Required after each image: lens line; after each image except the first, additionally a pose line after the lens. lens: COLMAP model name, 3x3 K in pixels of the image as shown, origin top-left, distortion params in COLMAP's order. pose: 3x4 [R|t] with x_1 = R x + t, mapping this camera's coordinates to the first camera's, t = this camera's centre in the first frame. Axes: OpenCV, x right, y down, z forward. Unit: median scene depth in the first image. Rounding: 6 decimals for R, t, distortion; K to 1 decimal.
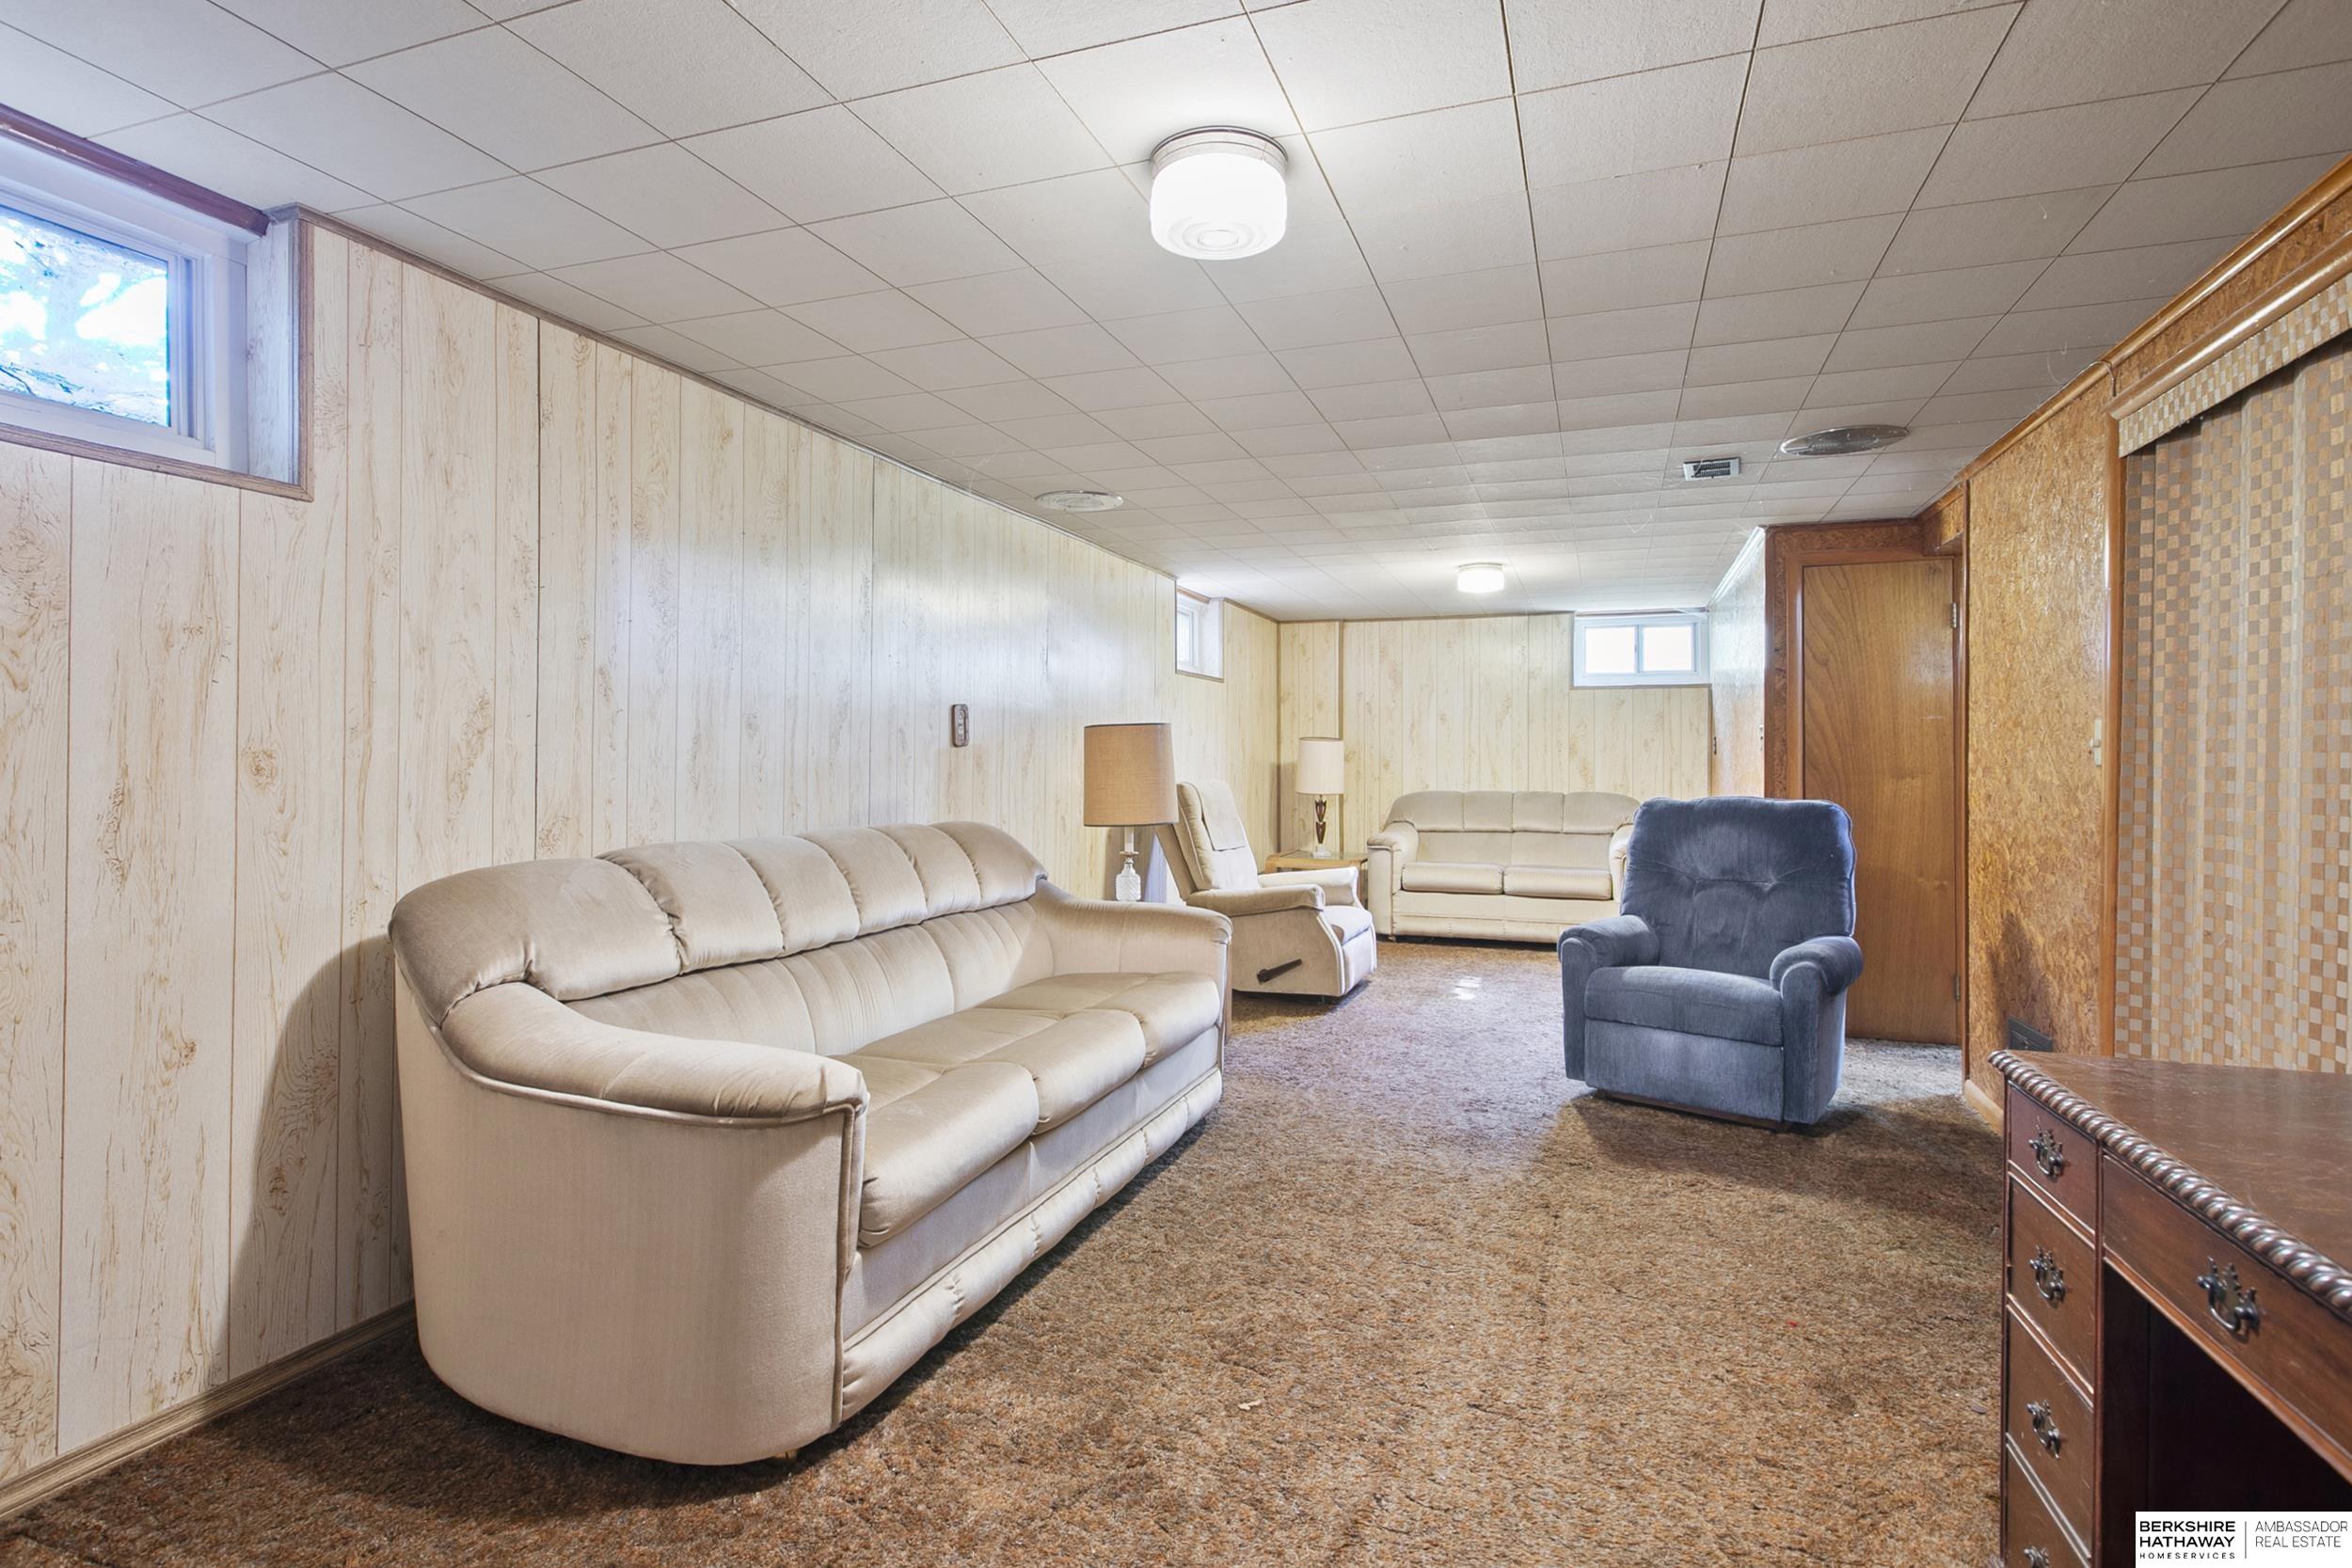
lens RADIAL K [[1106.9, 0, 1177.4], [0, 1106.9, 770.1], [0, 0, 1]] dist [0.002814, -0.002300]
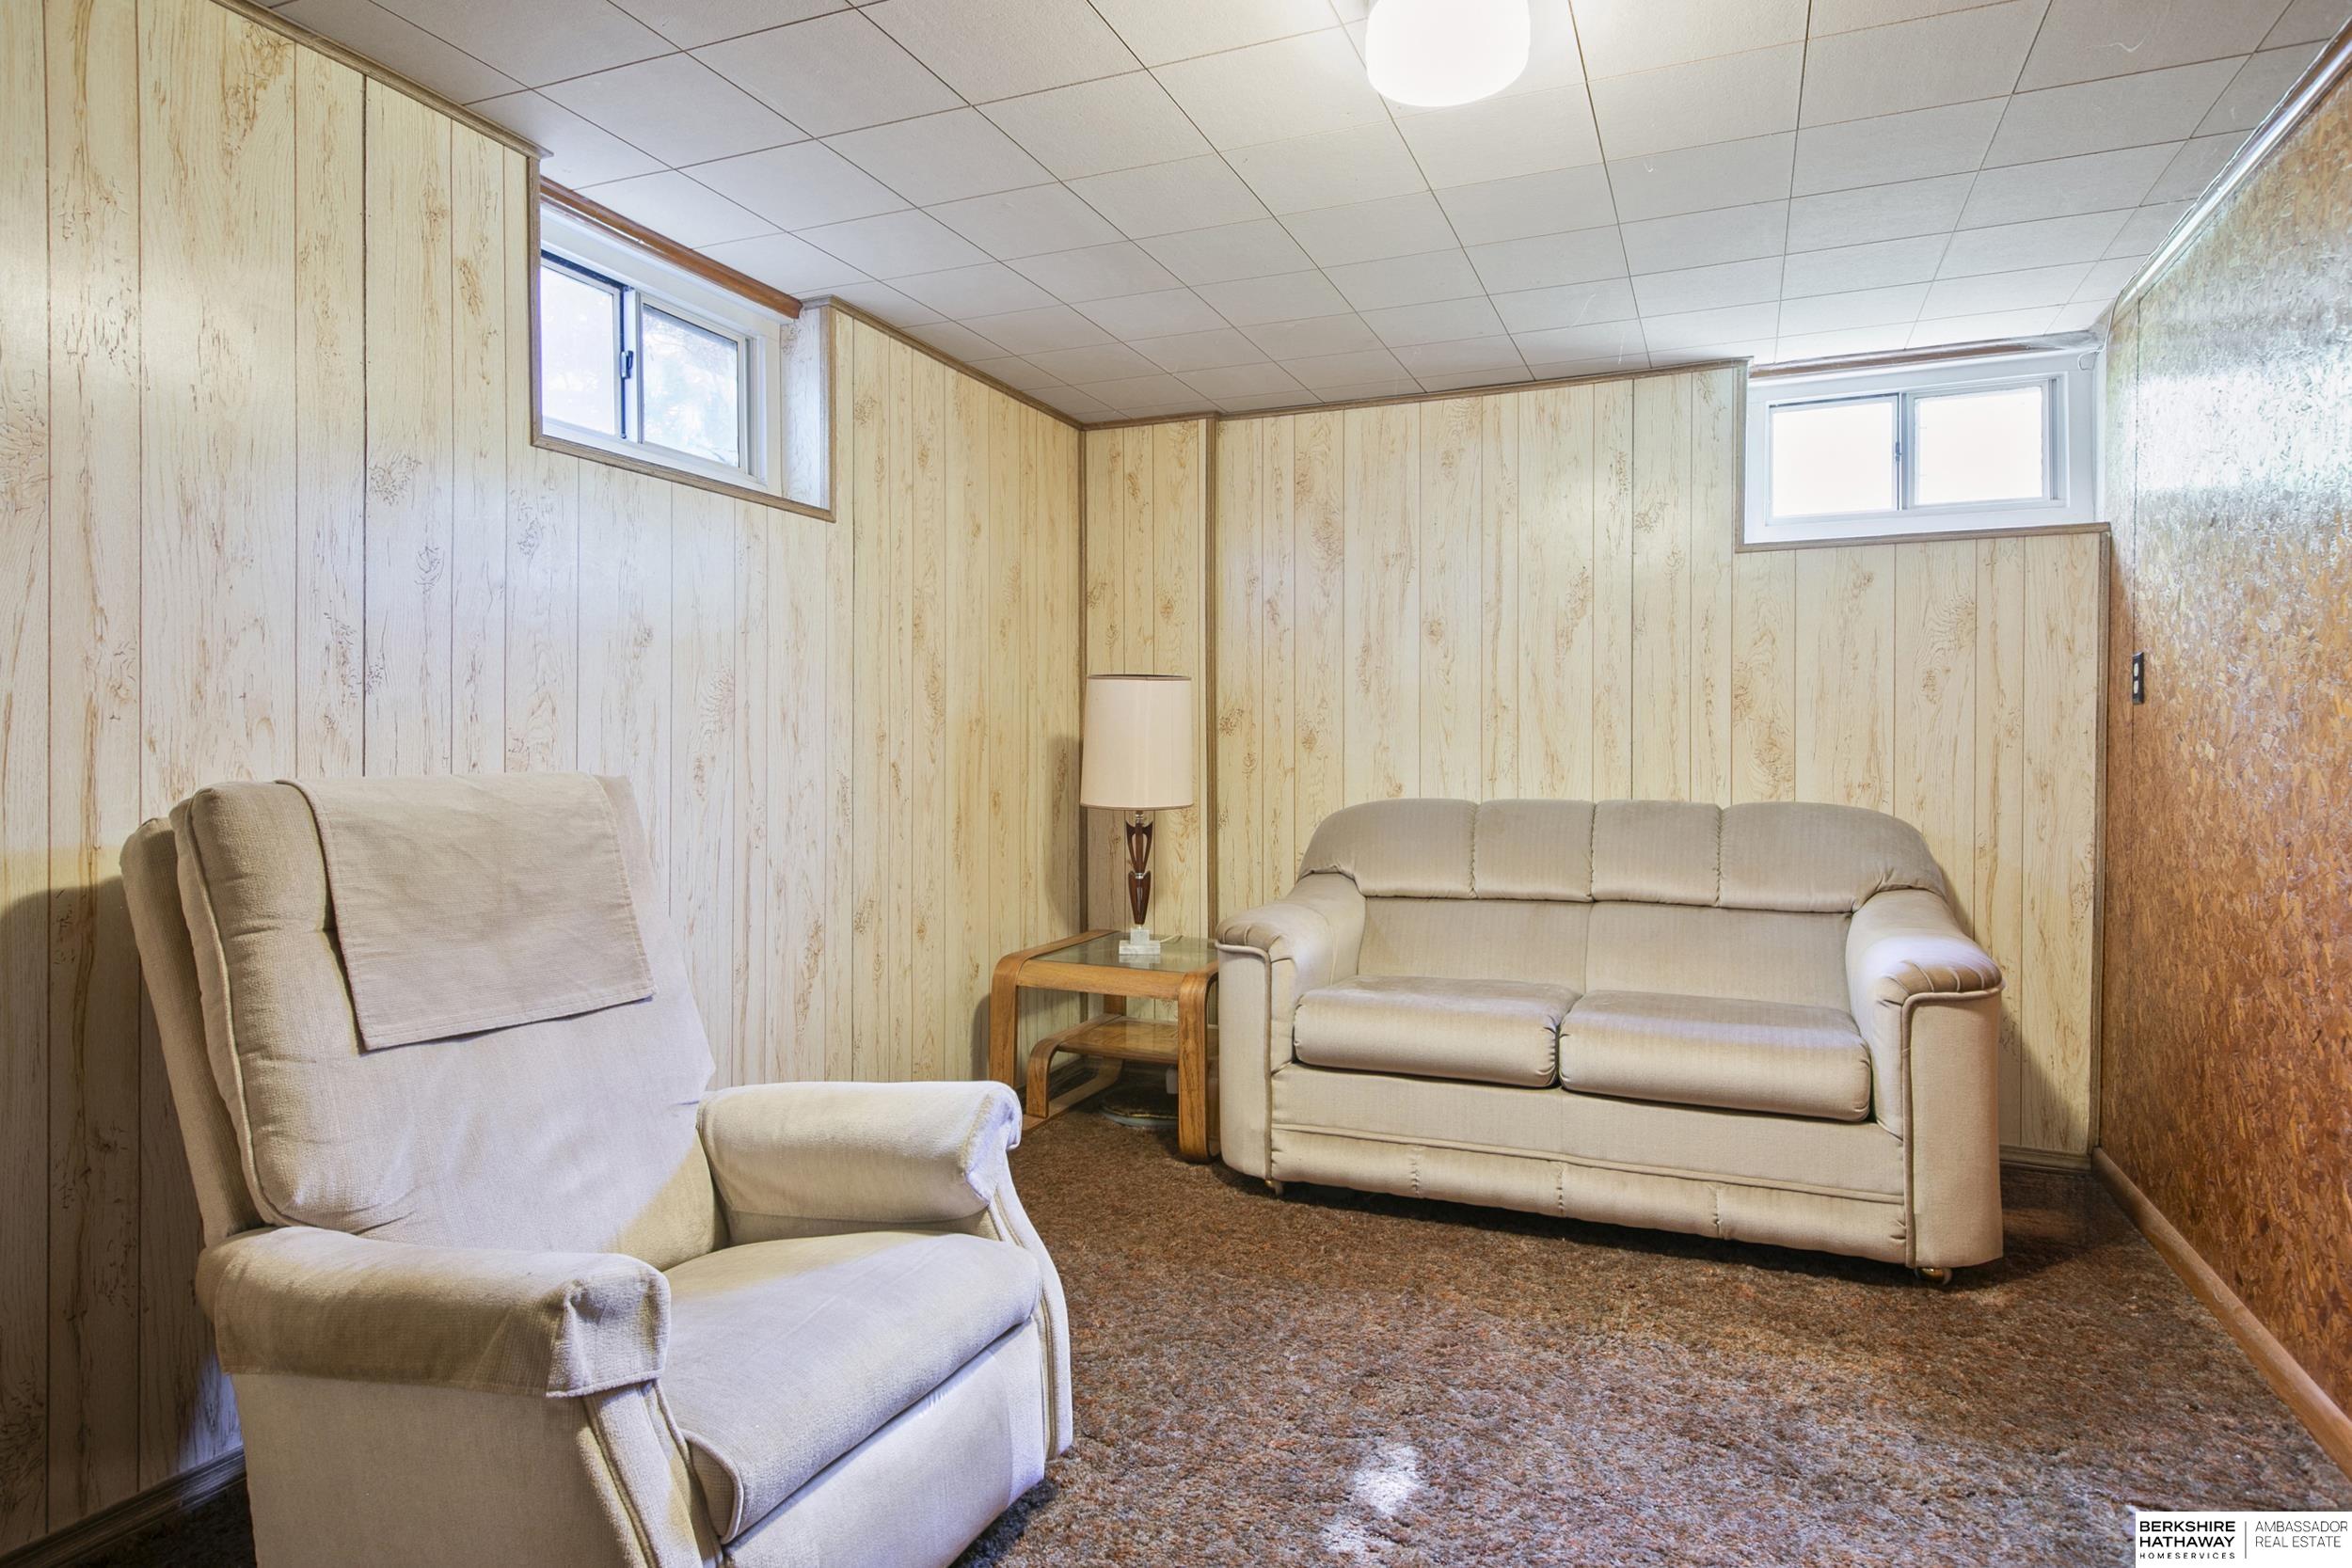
lens RADIAL K [[1345.0, 0, 1176.9], [0, 1345.0, 782.3], [0, 0, 1]] dist [-0.004496, 0.000071]
pose [[0.999634, -0.001415, -0.027022, 0.161401], [0.001815, 0.999889, 0.014789, 0.004502], [0.026998, -0.014833, 0.999525, 0.495994]]
